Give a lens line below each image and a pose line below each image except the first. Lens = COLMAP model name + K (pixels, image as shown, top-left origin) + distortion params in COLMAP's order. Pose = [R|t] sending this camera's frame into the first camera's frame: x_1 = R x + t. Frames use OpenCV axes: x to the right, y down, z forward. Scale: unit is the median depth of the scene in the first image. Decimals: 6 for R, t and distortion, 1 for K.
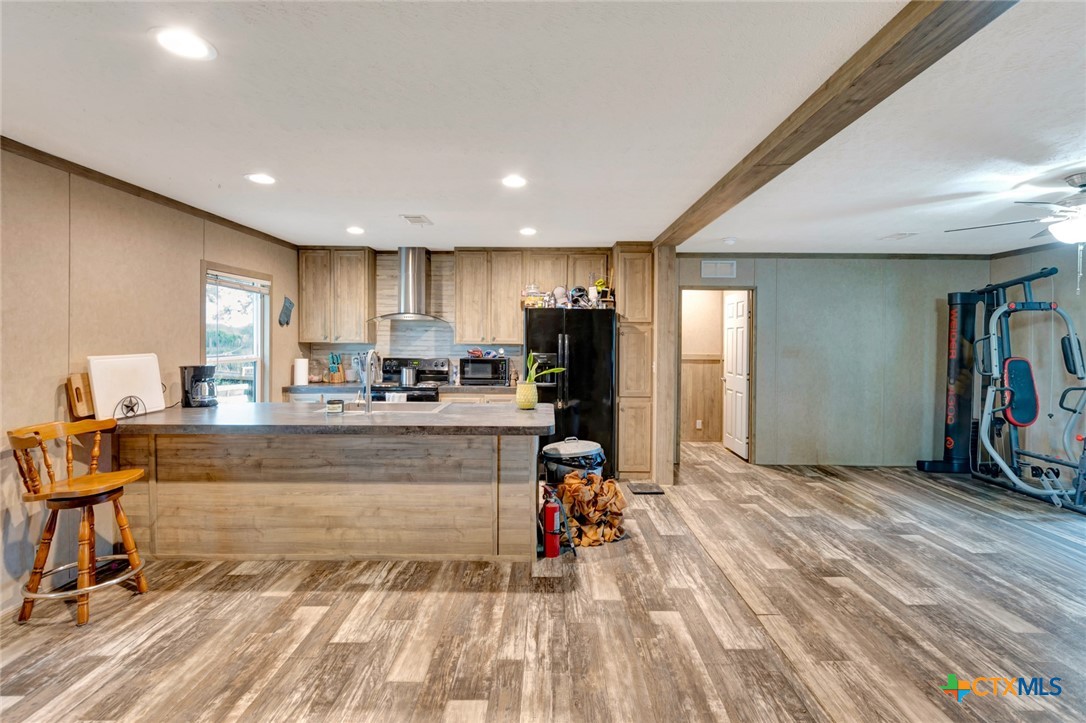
lens RADIAL K [[520.8, 0, 533.9], [0, 520.8, 354.6], [0, 0, 1]] dist [-0.000923, -0.001565]
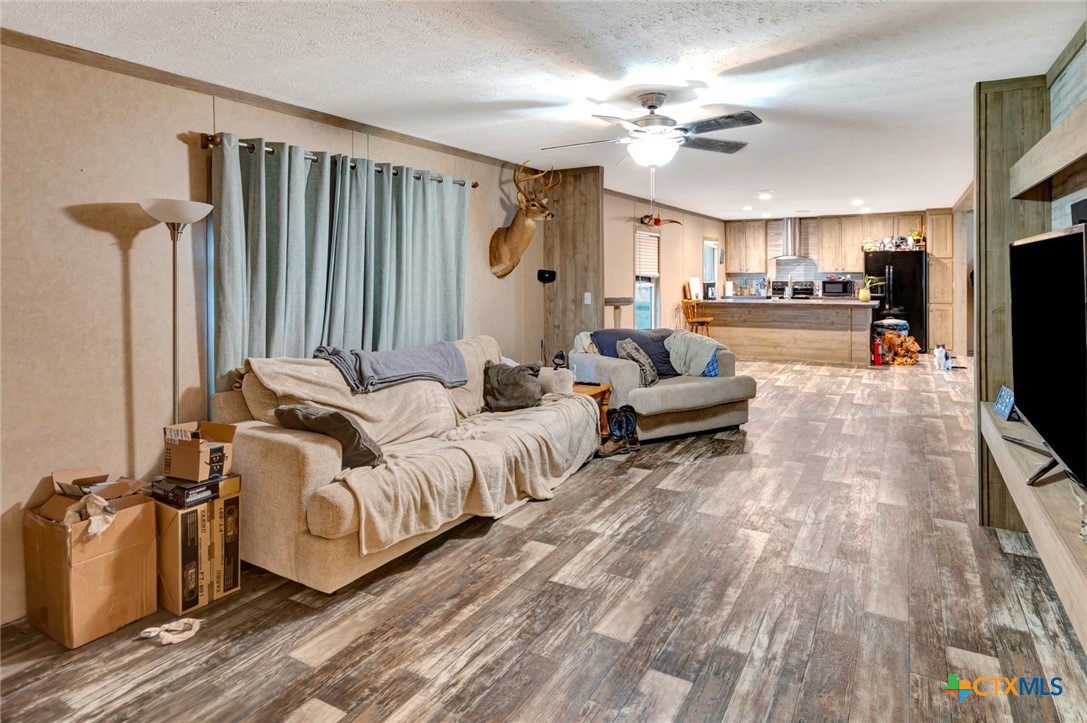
lens RADIAL K [[567.2, 0, 562.1], [0, 567.2, 280.5], [0, 0, 1]] dist [-0.006684, 0.005422]
pose [[0.871518, -0.007808, -0.490301, 0.029959], [0.002799, 0.999936, -0.010949, 0.026127], [0.490355, 0.008170, 0.871484, -1.116263]]
